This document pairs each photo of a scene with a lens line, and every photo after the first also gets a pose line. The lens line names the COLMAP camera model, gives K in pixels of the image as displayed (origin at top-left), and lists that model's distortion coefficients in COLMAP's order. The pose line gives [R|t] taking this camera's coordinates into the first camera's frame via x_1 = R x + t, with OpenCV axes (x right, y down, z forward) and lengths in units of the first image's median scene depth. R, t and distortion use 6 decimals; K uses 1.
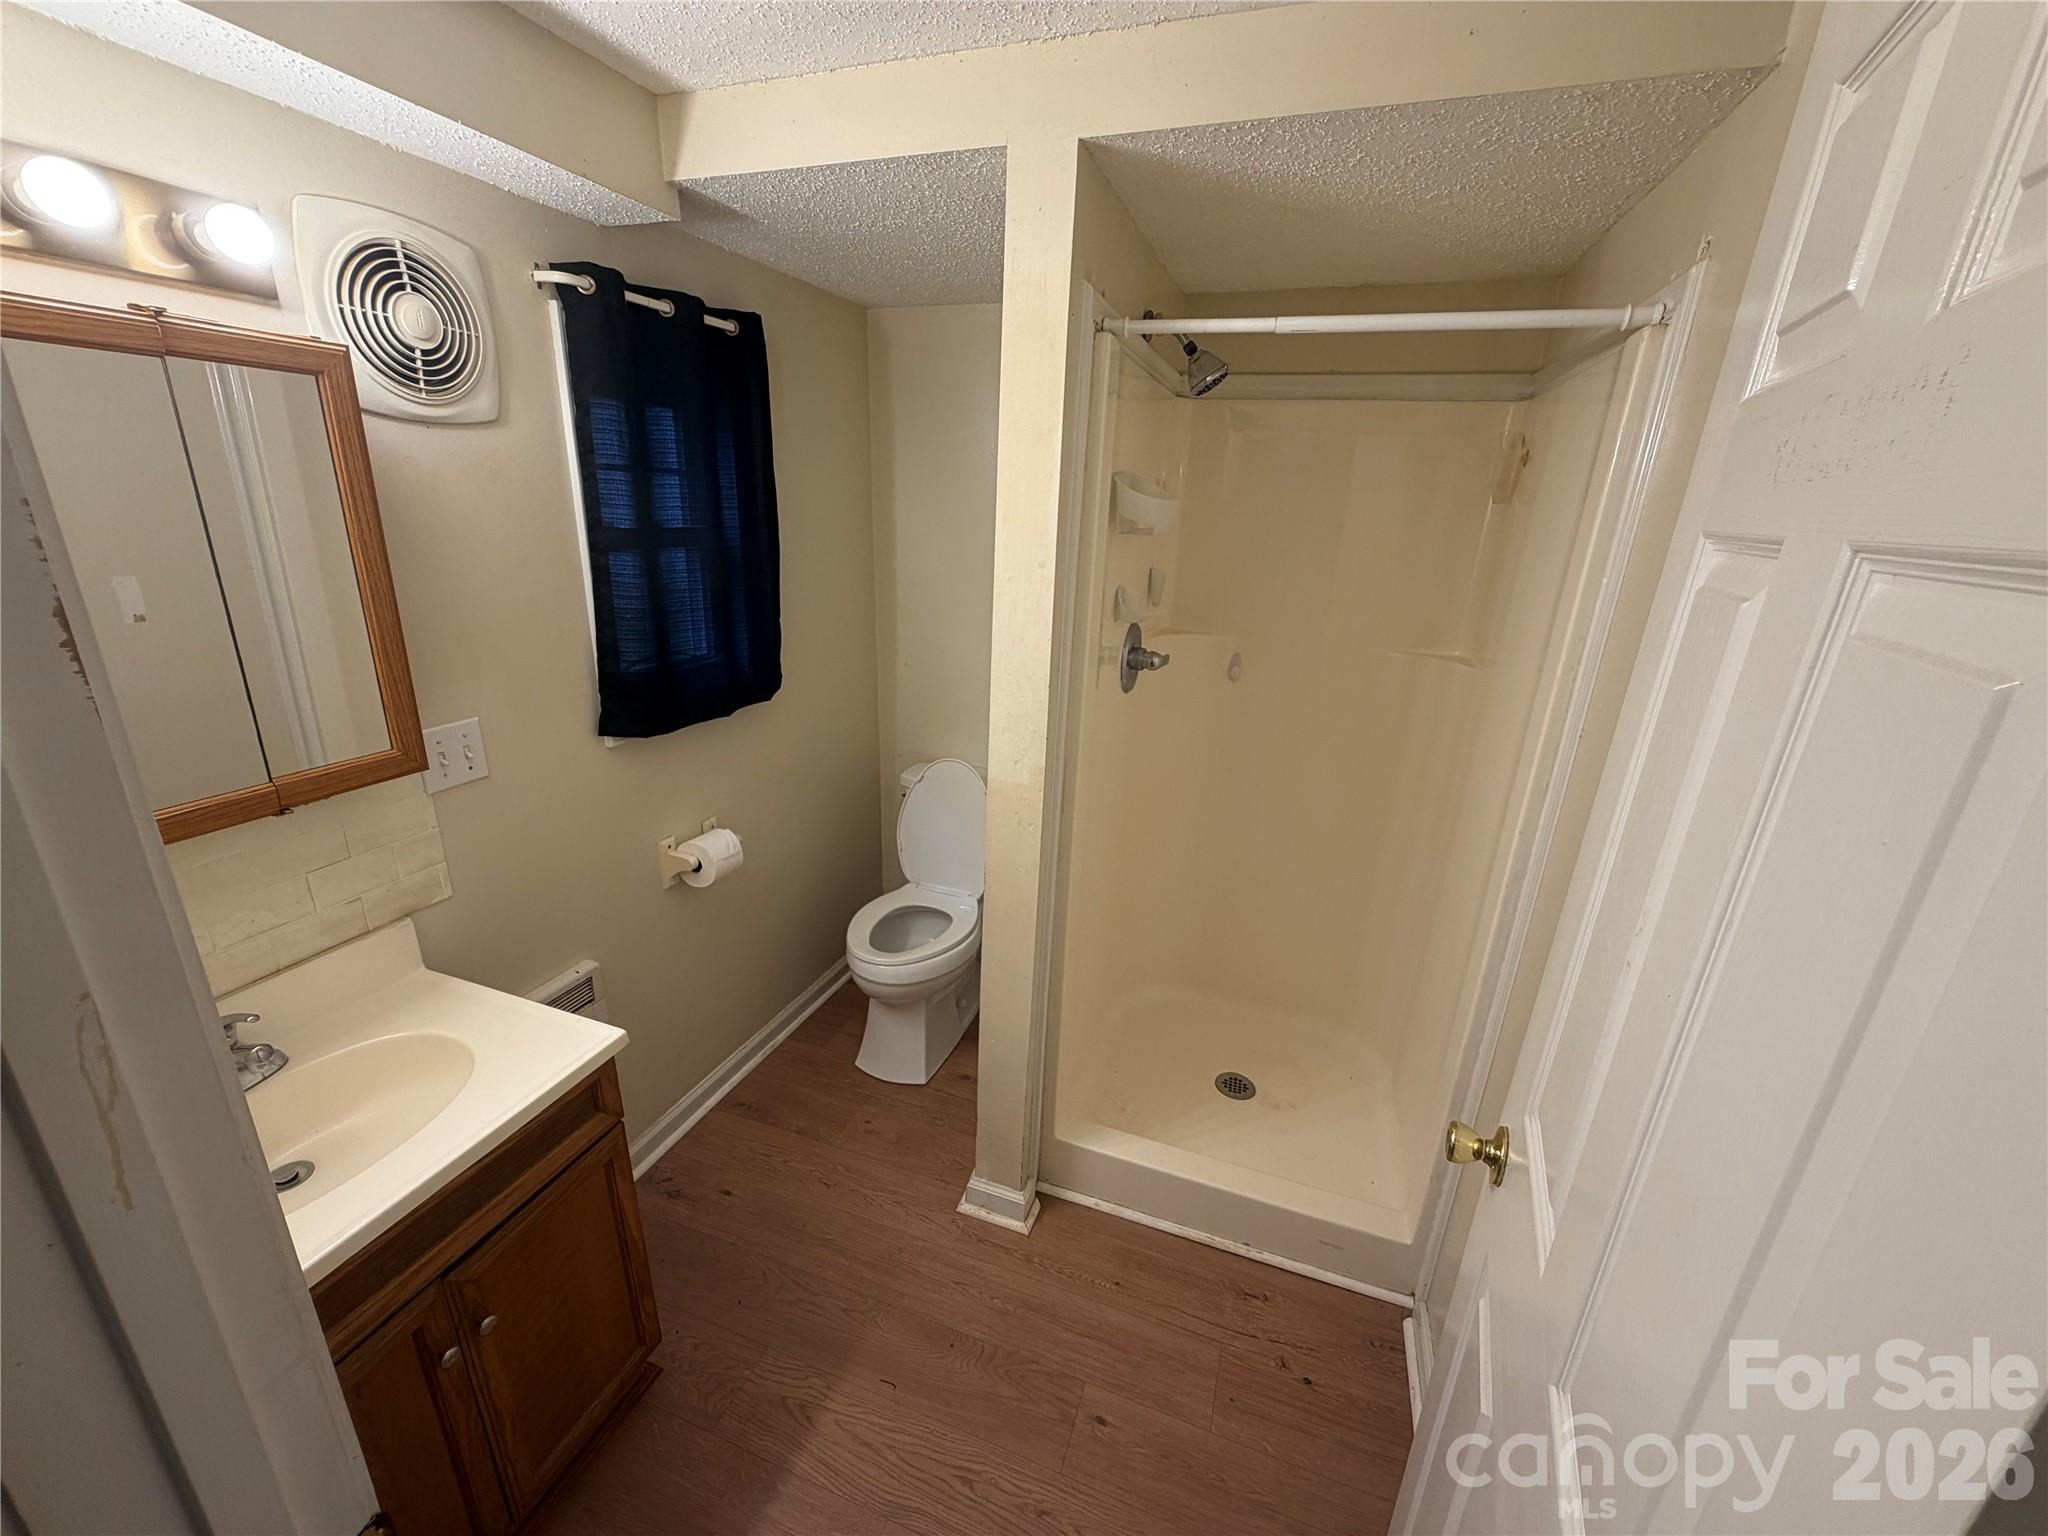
lens RADIAL K [[815.6, 0, 1024.1], [0, 815.6, 768.0], [0, 0, 1]] dist [-0.003173, -0.000109]
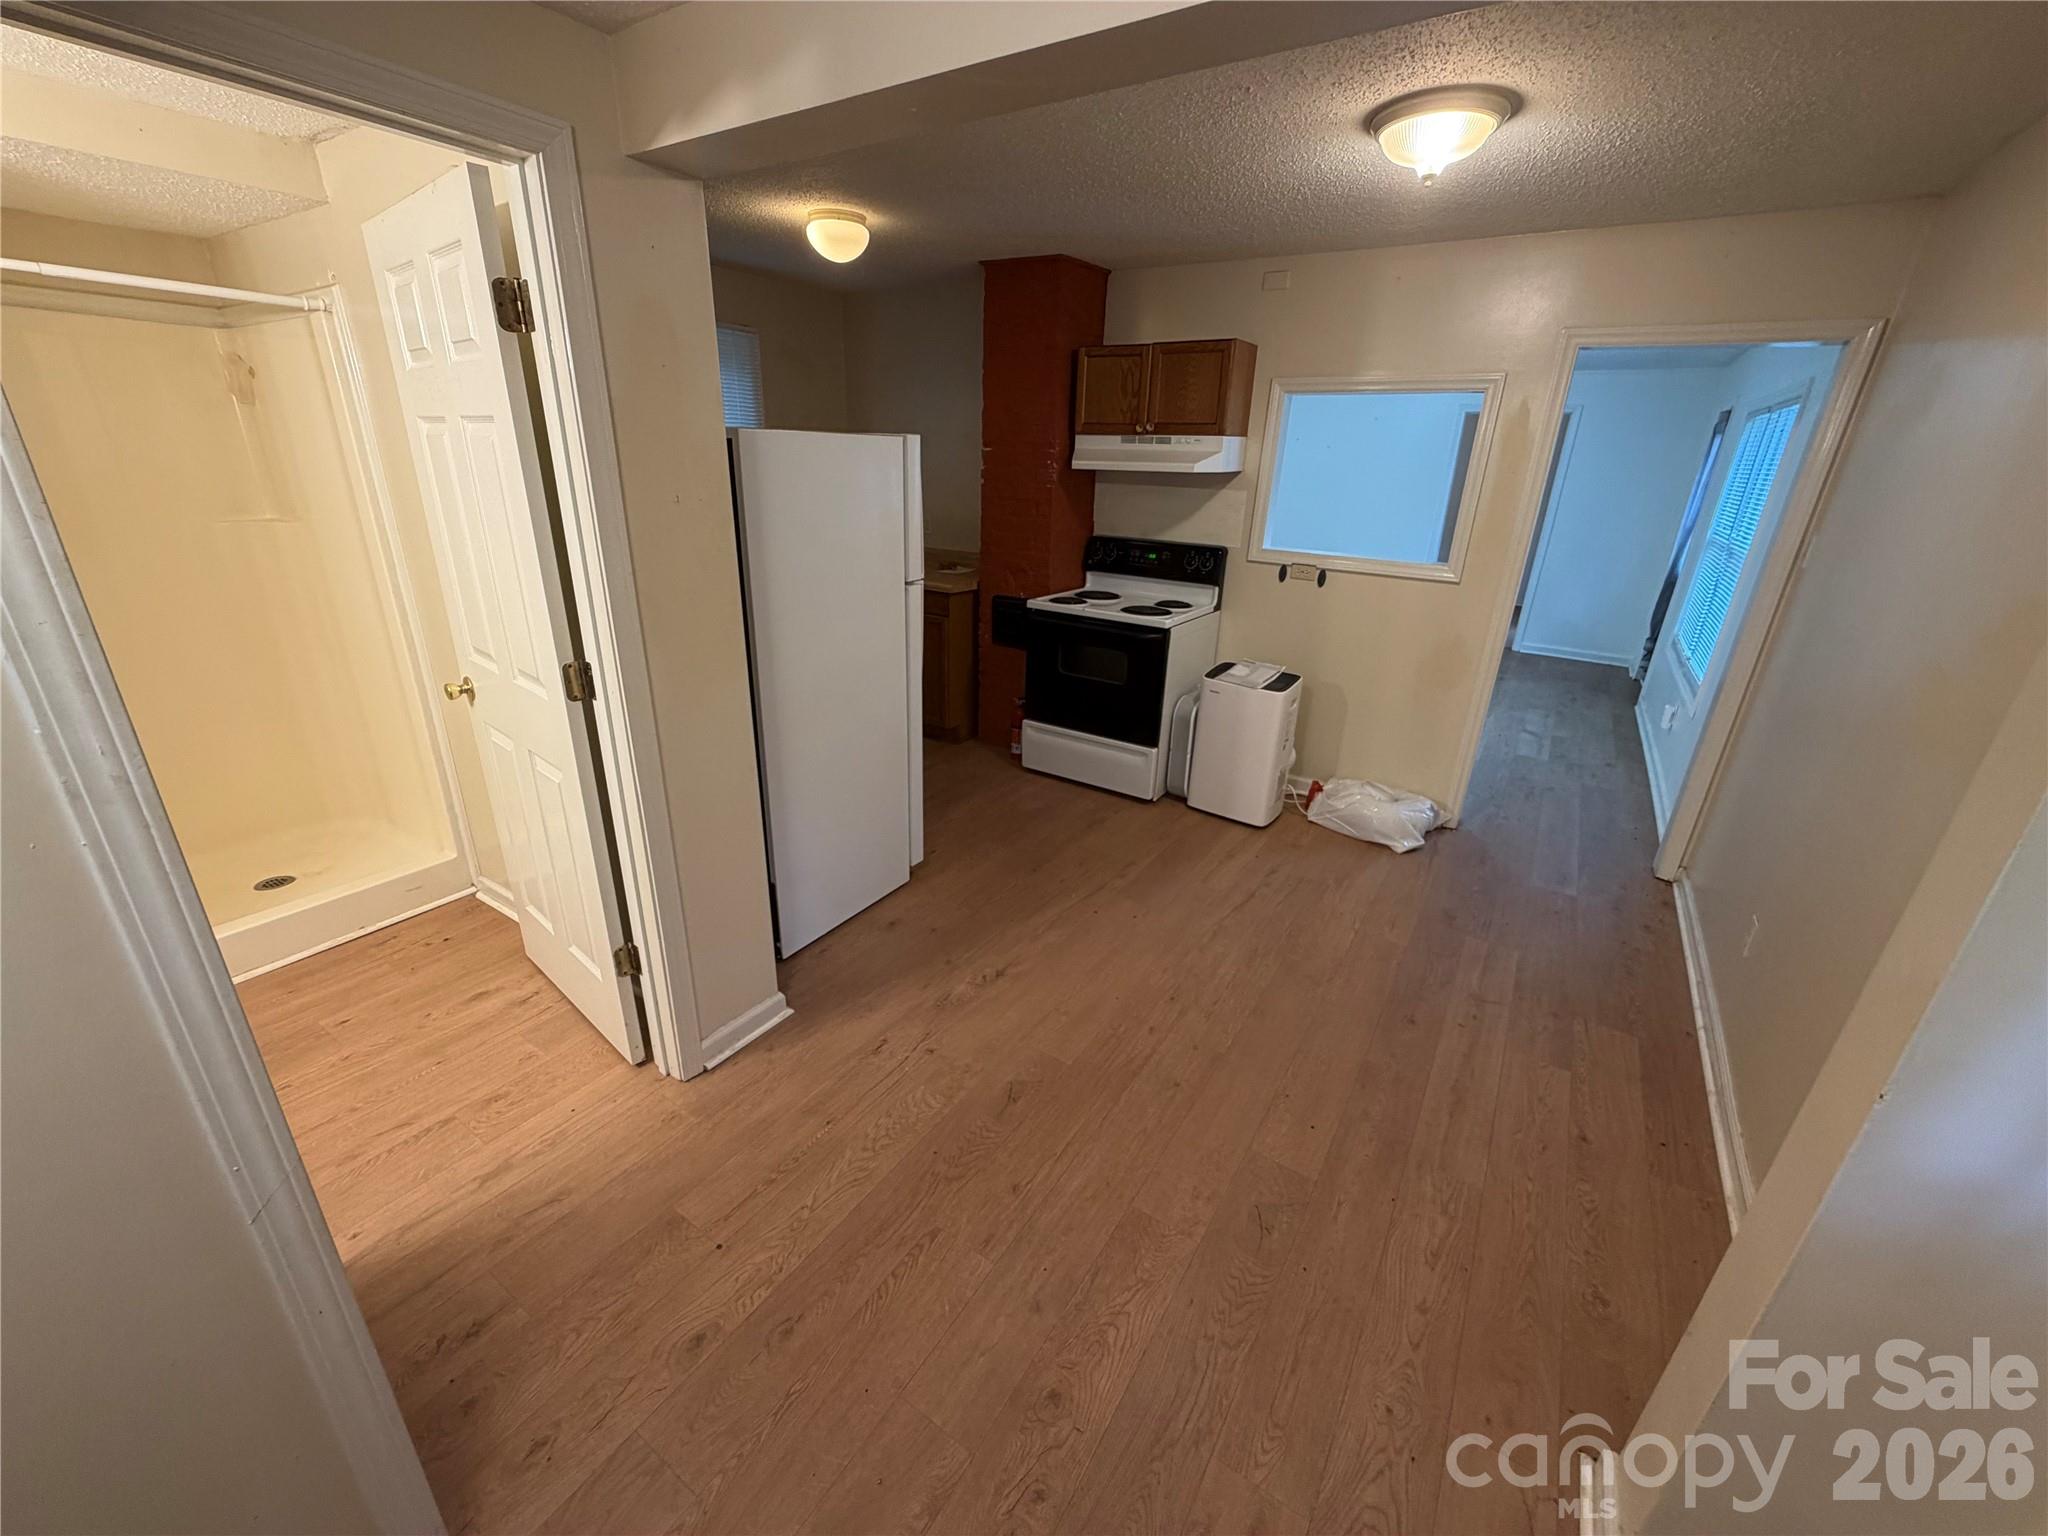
lens RADIAL K [[815.6, 0, 1021.1], [0, 815.6, 769.3], [0, 0, 1]] dist [-0.003173, -0.000109]
pose [[0.233952, -0.386789, 0.891998, -0.729642], [0.291443, 0.903169, 0.315194, 0.236157], [-0.927538, 0.186226, 0.324025, -0.714601]]
